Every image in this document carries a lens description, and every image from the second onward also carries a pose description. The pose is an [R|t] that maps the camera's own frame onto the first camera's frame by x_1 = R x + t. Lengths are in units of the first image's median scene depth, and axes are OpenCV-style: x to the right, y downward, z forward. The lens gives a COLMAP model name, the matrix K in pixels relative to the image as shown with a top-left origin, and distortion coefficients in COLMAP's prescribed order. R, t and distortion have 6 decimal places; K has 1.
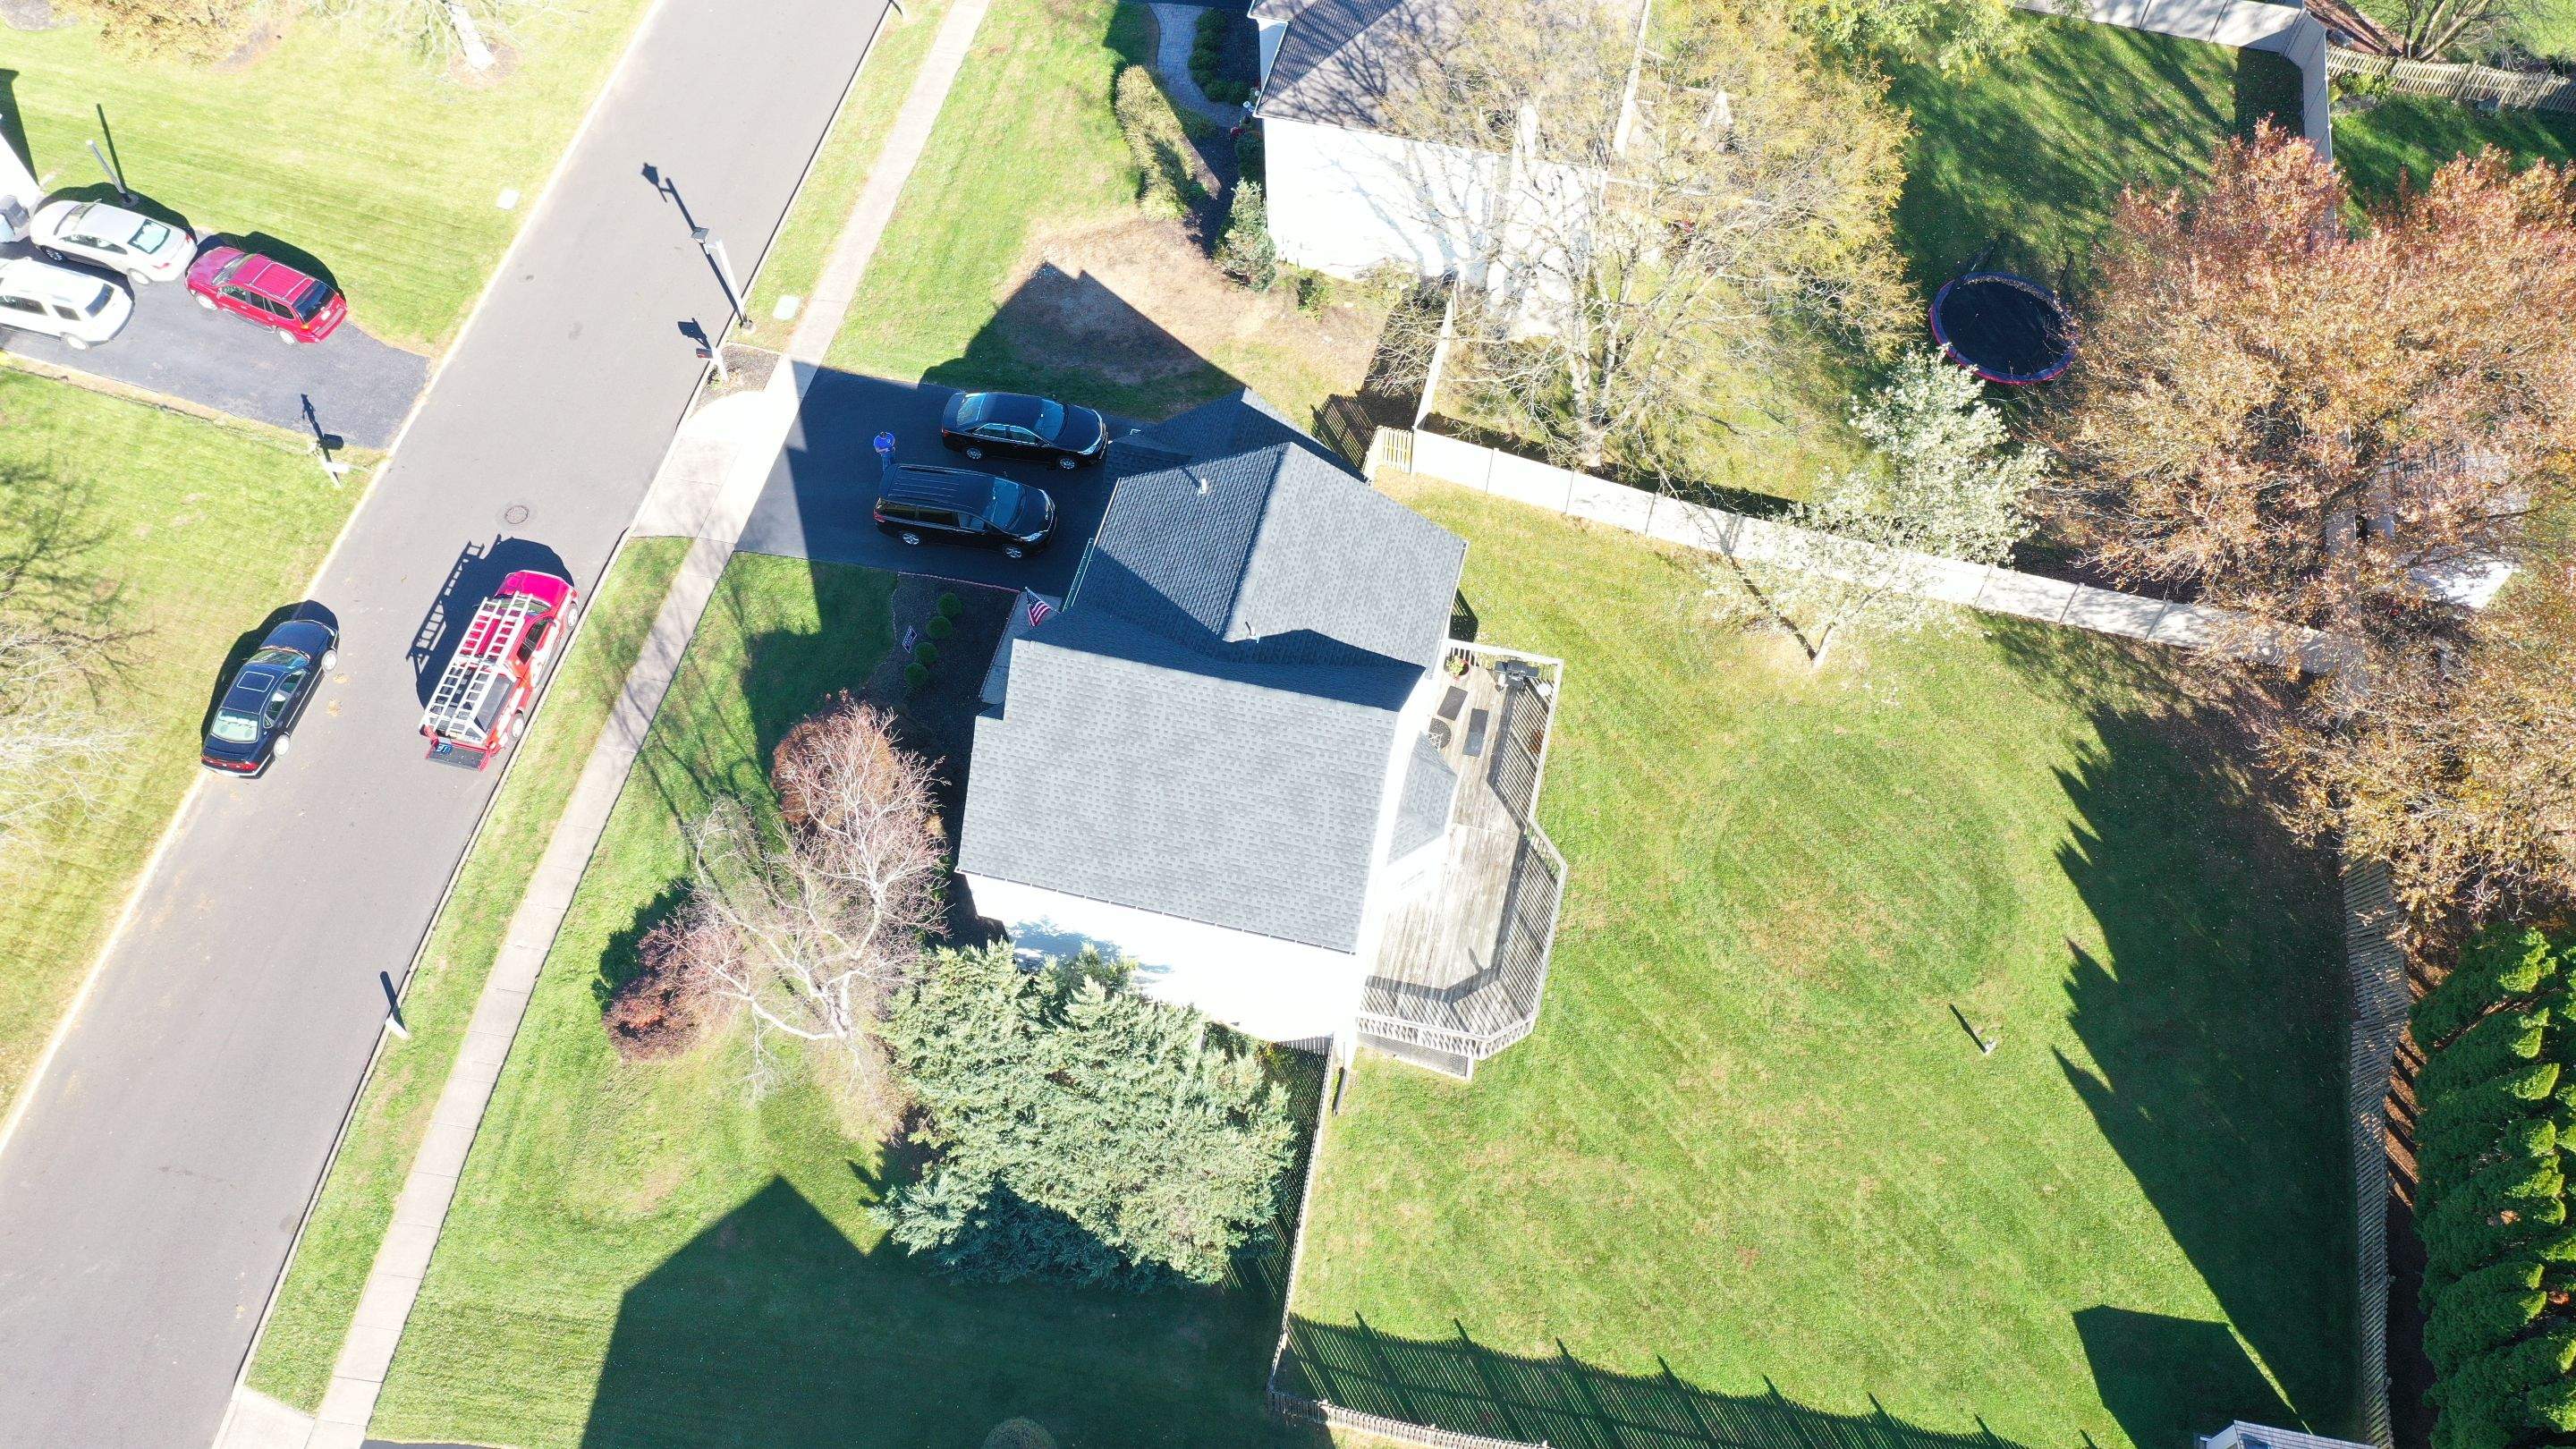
lens RADIAL K [[2047.7, 0, 1286.3], [0, 2047.7, 727.1], [0, 0, 1]] dist [0.016401, 0.001975]
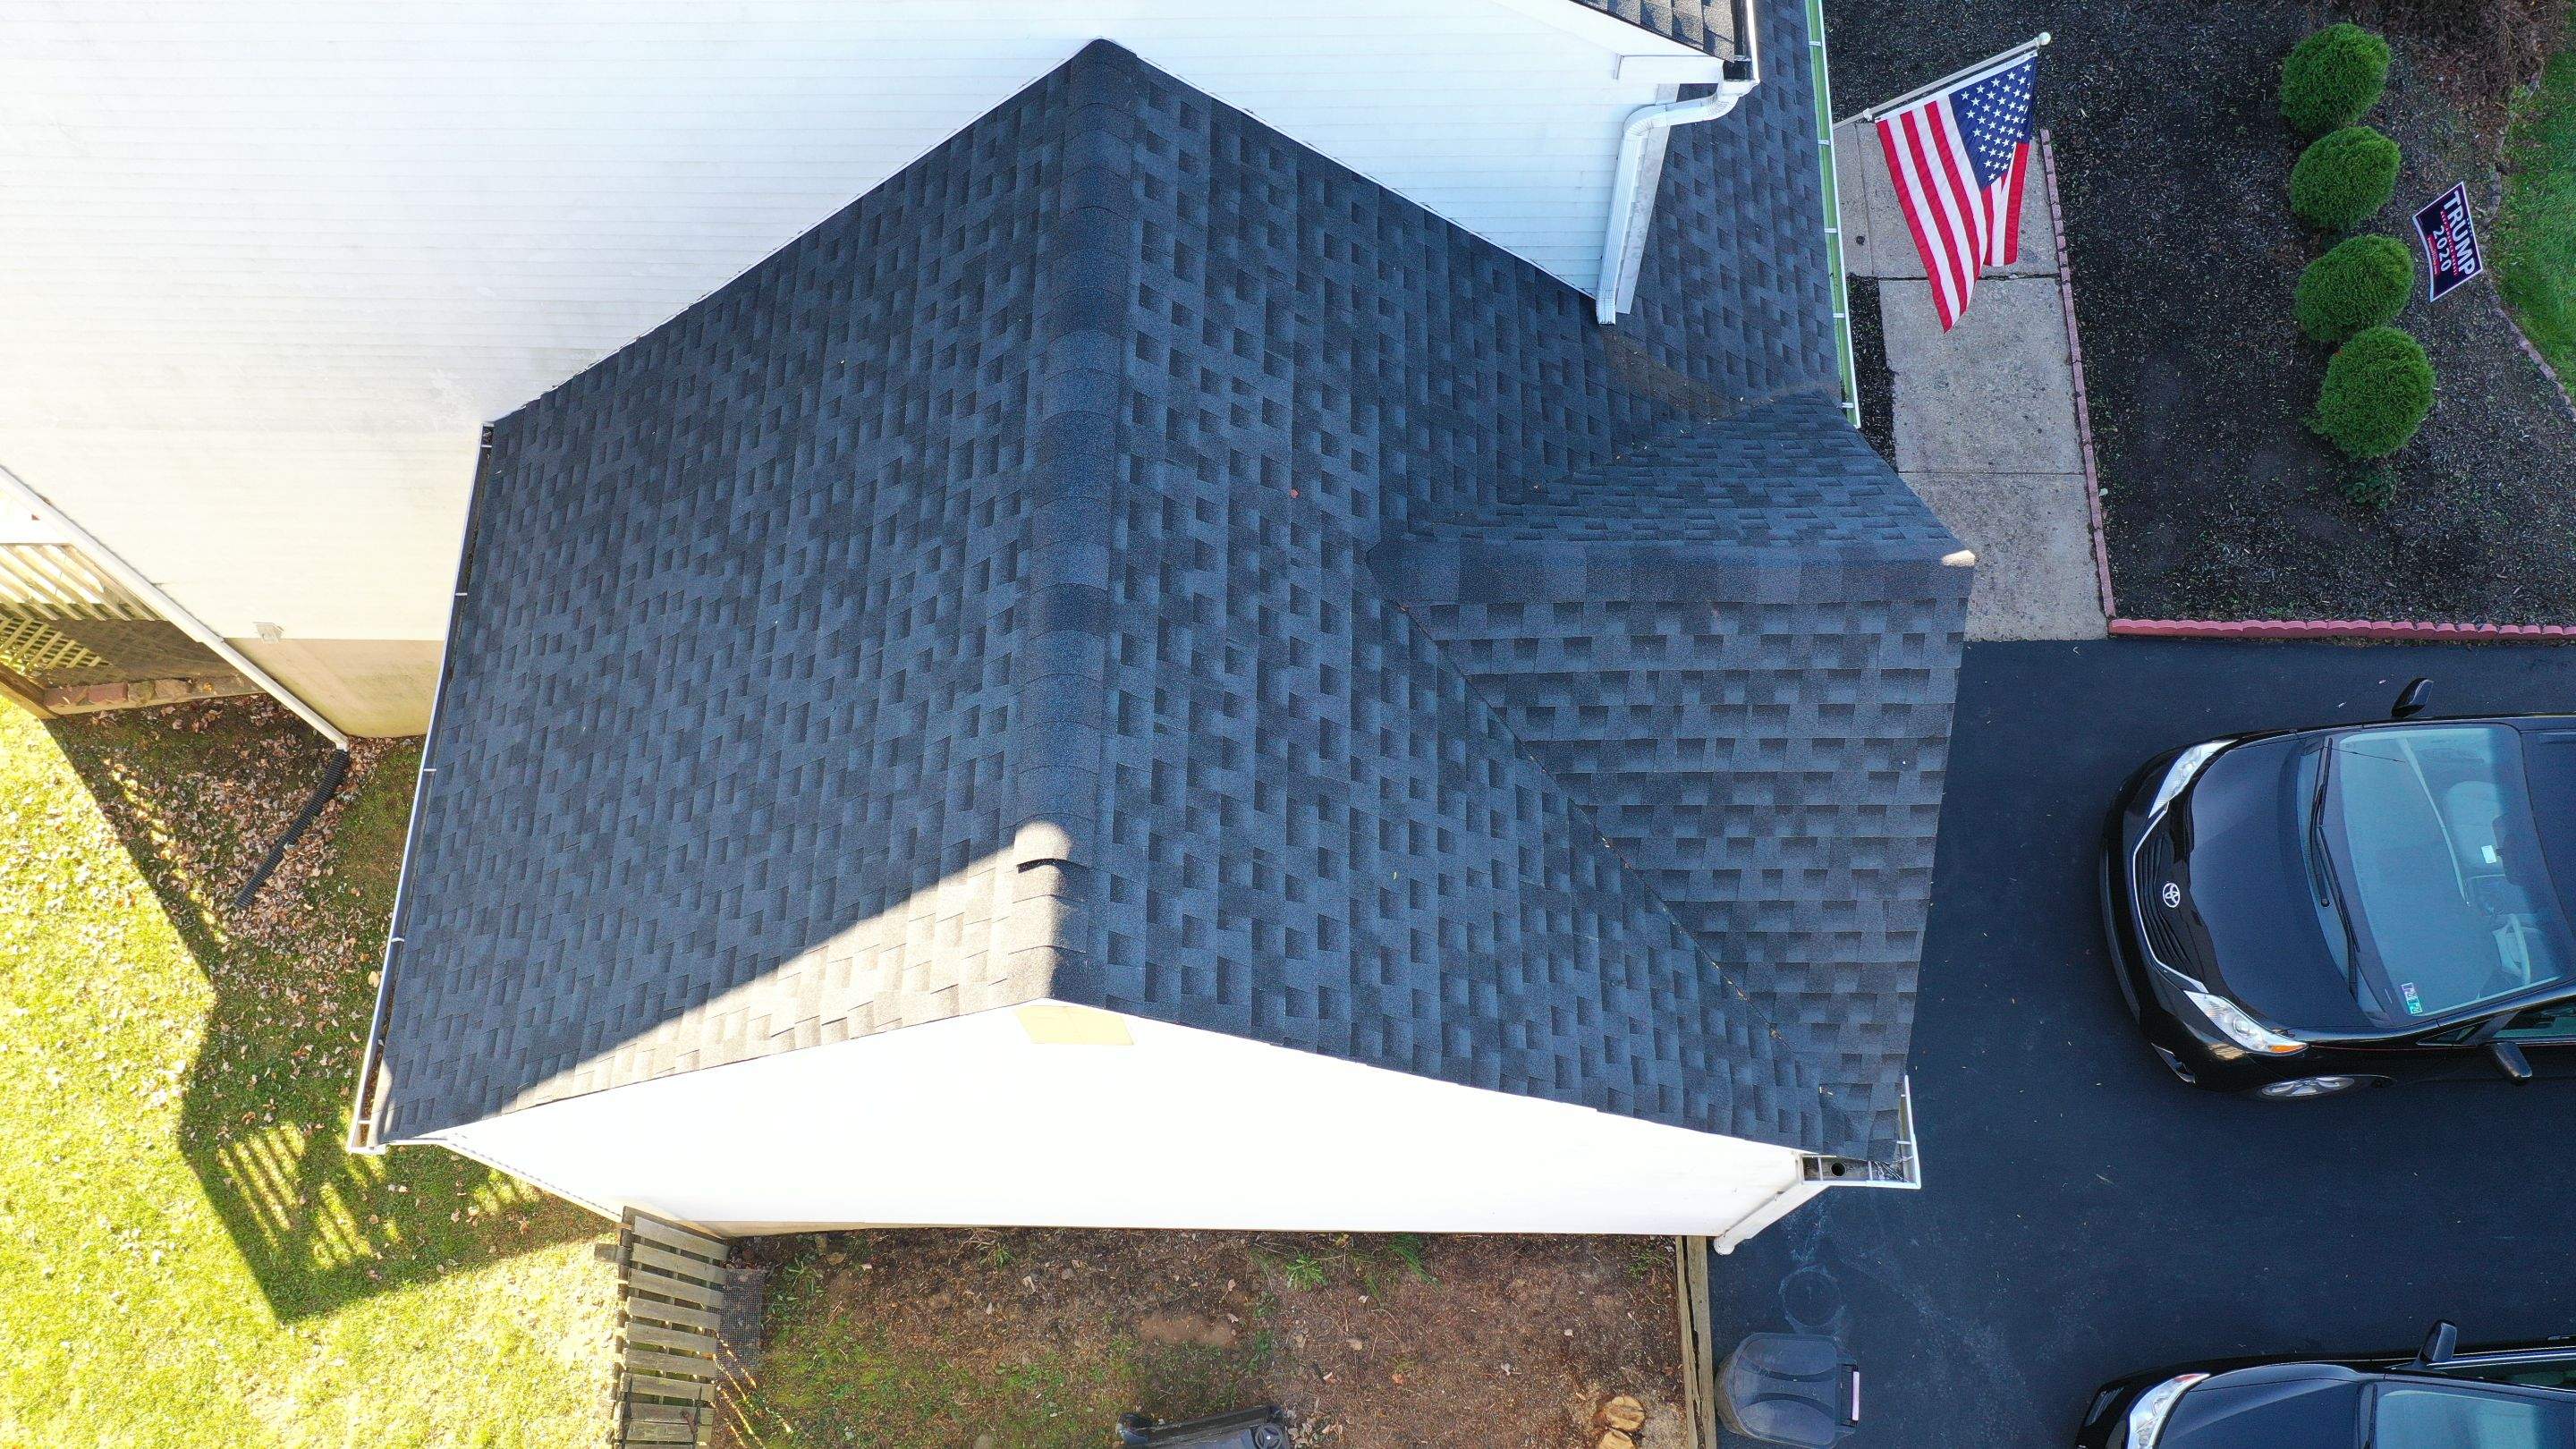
lens RADIAL K [[2047.7, 0, 1296.3], [0, 2047.7, 708.9], [0, 0, 1]] dist [0.016401, 0.001975]
pose [[-0.973819, 0.221209, -0.052377, -0.030303], [-0.172872, -0.571005, 0.802539, -0.249531], [0.147621, 0.790582, 0.594296, 0.905967]]
